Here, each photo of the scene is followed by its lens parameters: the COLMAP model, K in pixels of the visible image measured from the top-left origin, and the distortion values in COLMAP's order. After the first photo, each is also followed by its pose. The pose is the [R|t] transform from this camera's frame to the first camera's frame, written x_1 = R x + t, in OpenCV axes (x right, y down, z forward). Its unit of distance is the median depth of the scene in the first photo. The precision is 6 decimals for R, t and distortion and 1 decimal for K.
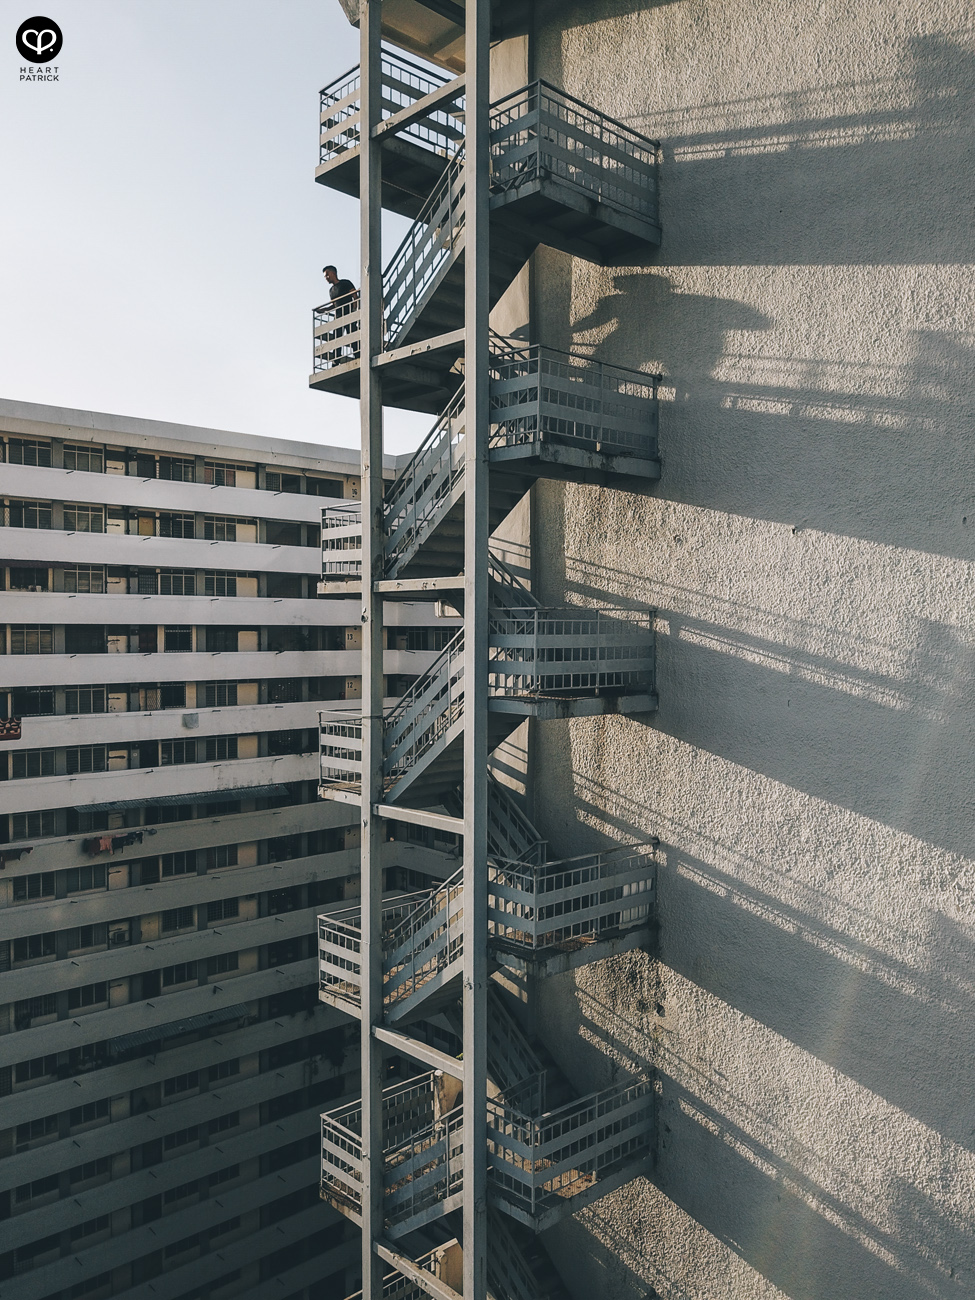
lens RADIAL K [[958.8, 0, 487.5], [0, 958.8, 650.0], [0, 0, 1]] dist [0.004921, 0.005692]
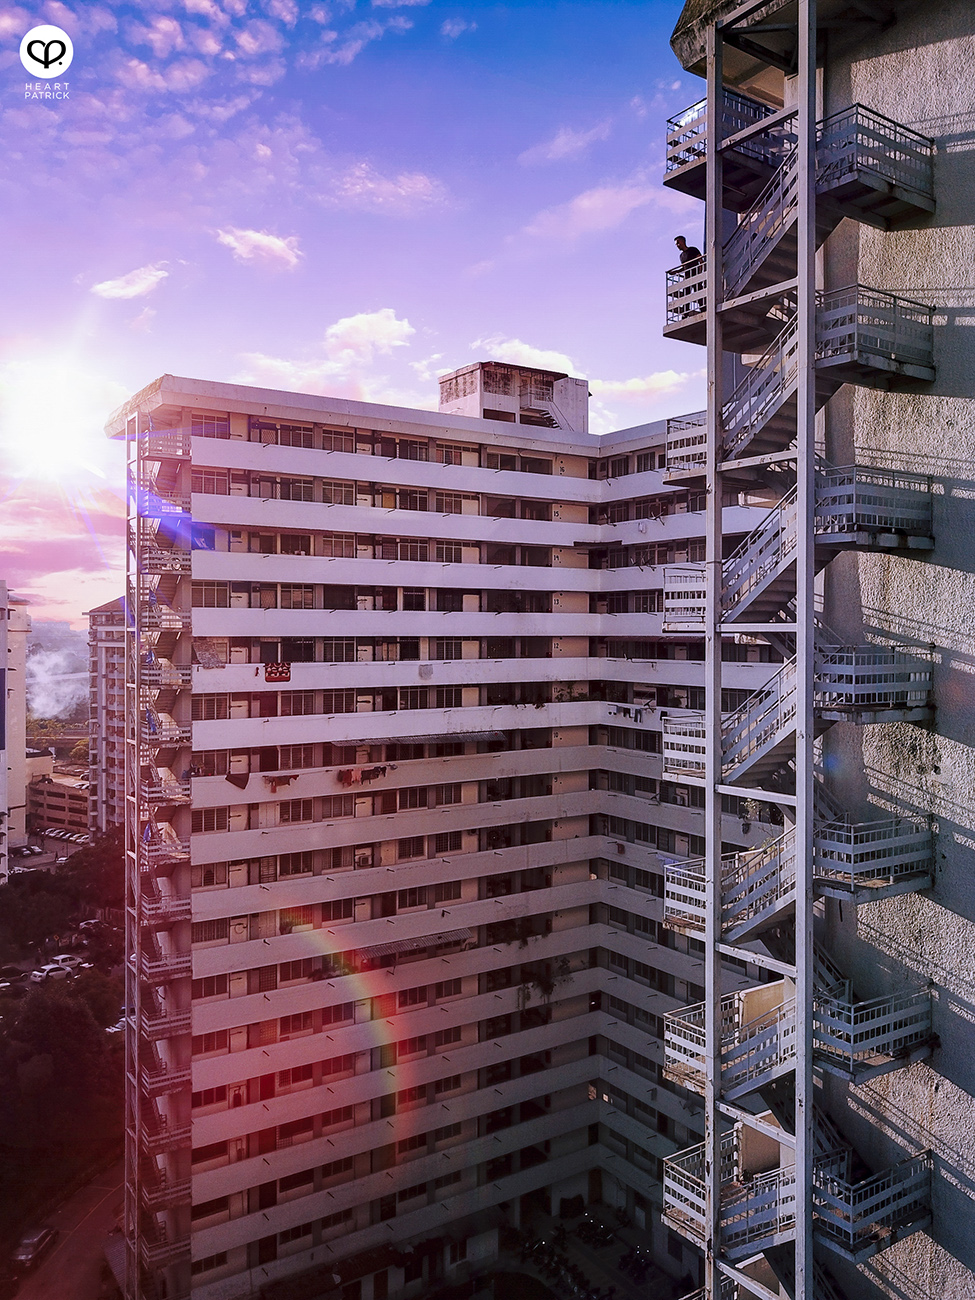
lens RADIAL K [[992.0, 0, 487.5], [0, 992.0, 650.0], [0, 0, 1]] dist [0.014067, -0.002940]
pose [[0.991434, -0.000716, -0.130607, -0.087017], [-0.002024, 0.999781, -0.020838, 0.076456], [0.130593, 0.020924, 0.991215, -0.158335]]
